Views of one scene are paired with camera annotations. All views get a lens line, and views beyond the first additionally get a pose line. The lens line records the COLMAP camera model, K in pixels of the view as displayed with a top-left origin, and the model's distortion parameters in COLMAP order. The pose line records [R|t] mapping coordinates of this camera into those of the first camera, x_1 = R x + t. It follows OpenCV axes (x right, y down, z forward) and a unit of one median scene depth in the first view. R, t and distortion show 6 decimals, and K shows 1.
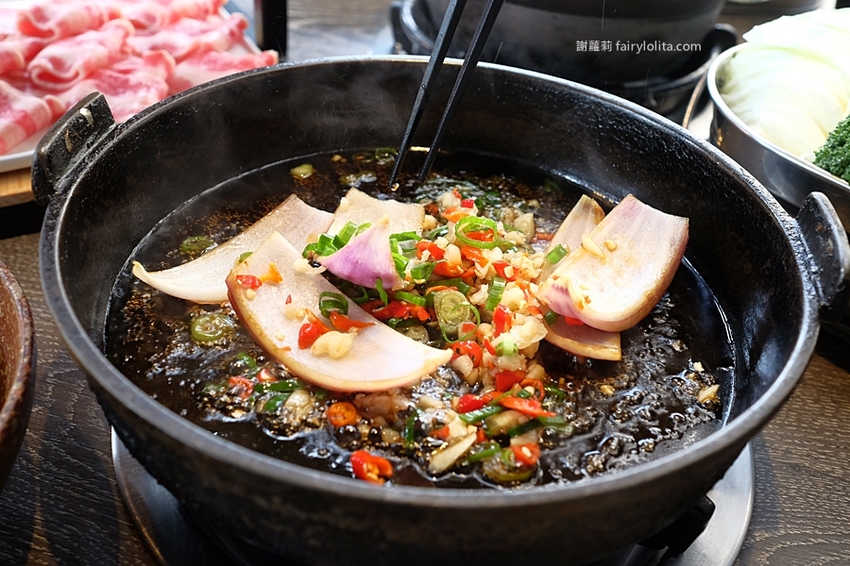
lens RADIAL K [[944.1, 0, 412.7], [0, 944.1, 244.7], [0, 0, 1]] dist [-0.060637, 0.008021]
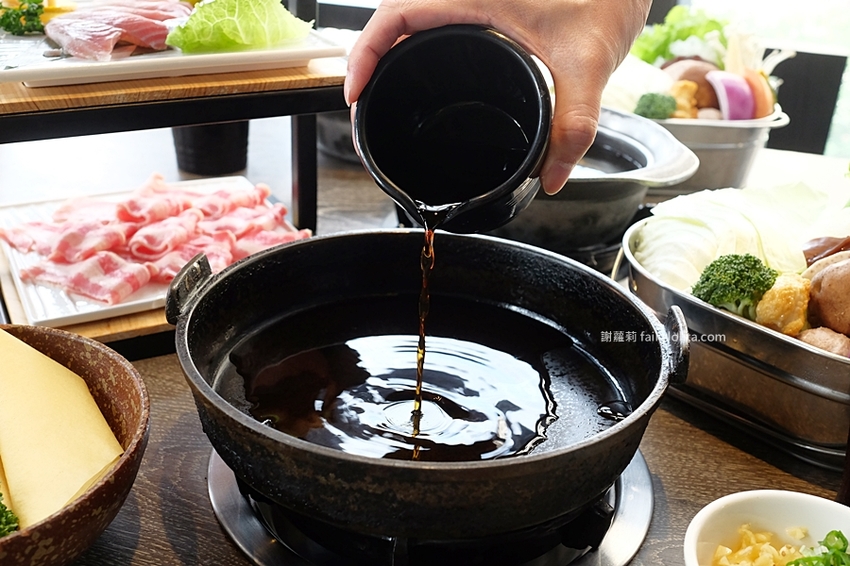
lens RADIAL K [[942.2, 0, 425.0], [0, 942.2, 283.0], [0, 0, 1]] dist [-0.037484, -0.018917]
pose [[0.999758, -0.021077, 0.006272, 0.009549], [0.021803, 0.987211, -0.157919, 0.092003], [-0.002864, 0.158017, 0.987432, -0.342808]]
